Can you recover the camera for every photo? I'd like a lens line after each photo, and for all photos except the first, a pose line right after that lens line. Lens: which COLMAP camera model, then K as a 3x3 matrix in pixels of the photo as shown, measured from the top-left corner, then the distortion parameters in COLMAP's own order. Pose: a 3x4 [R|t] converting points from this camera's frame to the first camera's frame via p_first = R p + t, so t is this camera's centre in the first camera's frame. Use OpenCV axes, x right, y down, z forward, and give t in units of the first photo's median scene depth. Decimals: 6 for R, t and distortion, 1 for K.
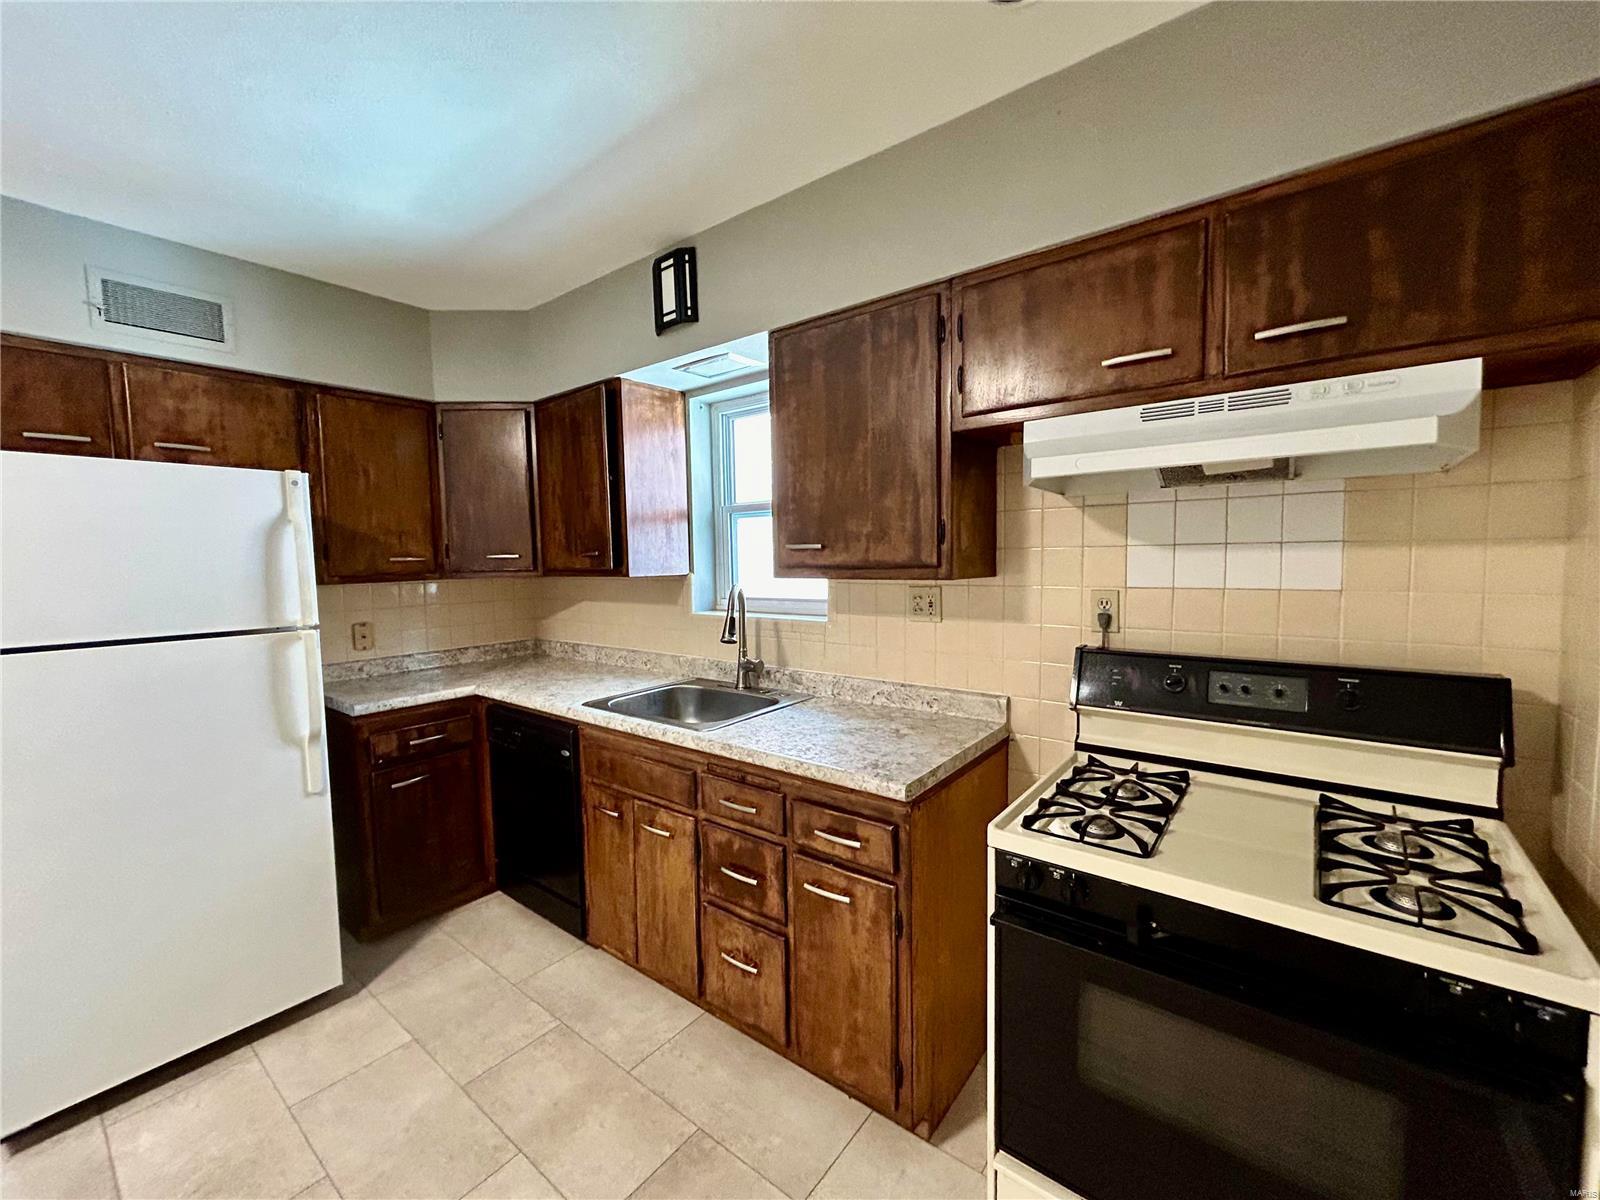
lens RADIAL K [[649.5, 0, 798.7], [0, 649.5, 594.9], [0, 0, 1]] dist [-0.004731, 0.002289]
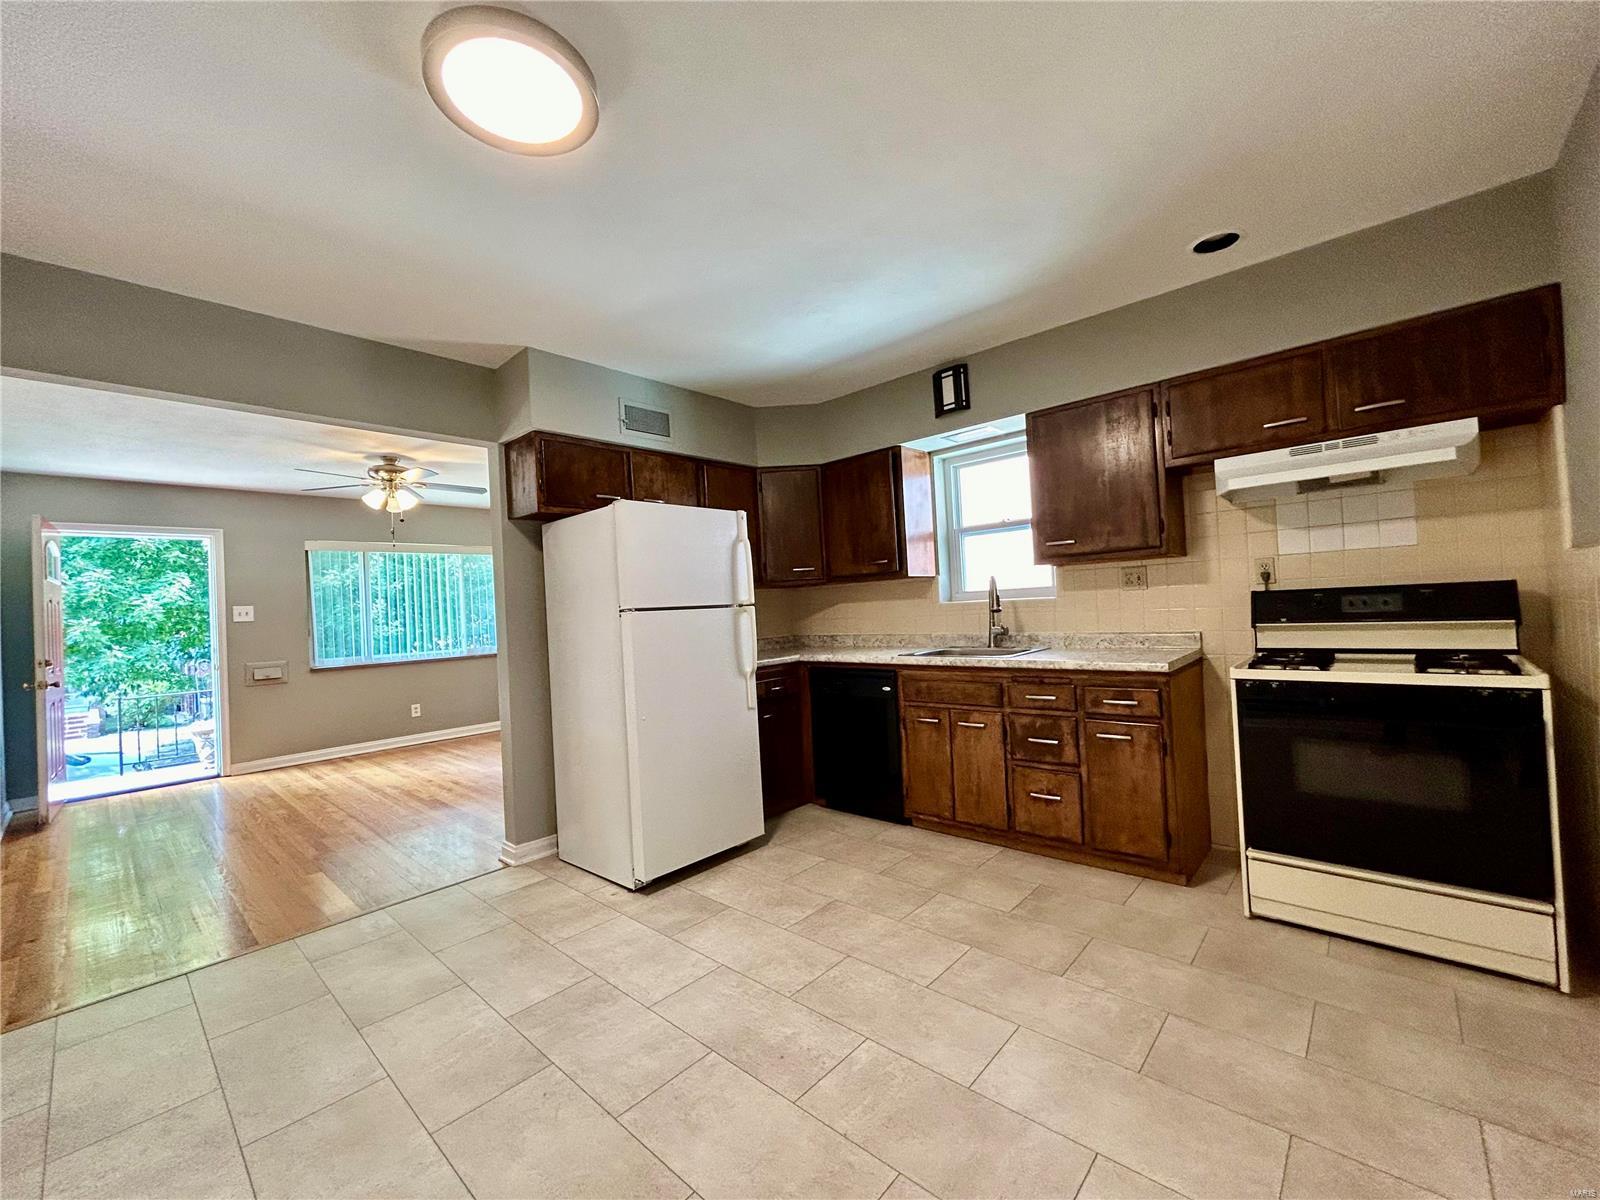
lens RADIAL K [[649.5, 0, 795.4], [0, 649.5, 597.3], [0, 0, 1]] dist [-0.004731, 0.002289]
pose [[0.996592, -0.034331, -0.075004, -0.545439], [0.028622, 0.996704, -0.075909, 0.168270], [0.077363, 0.073504, 0.994290, -0.660984]]
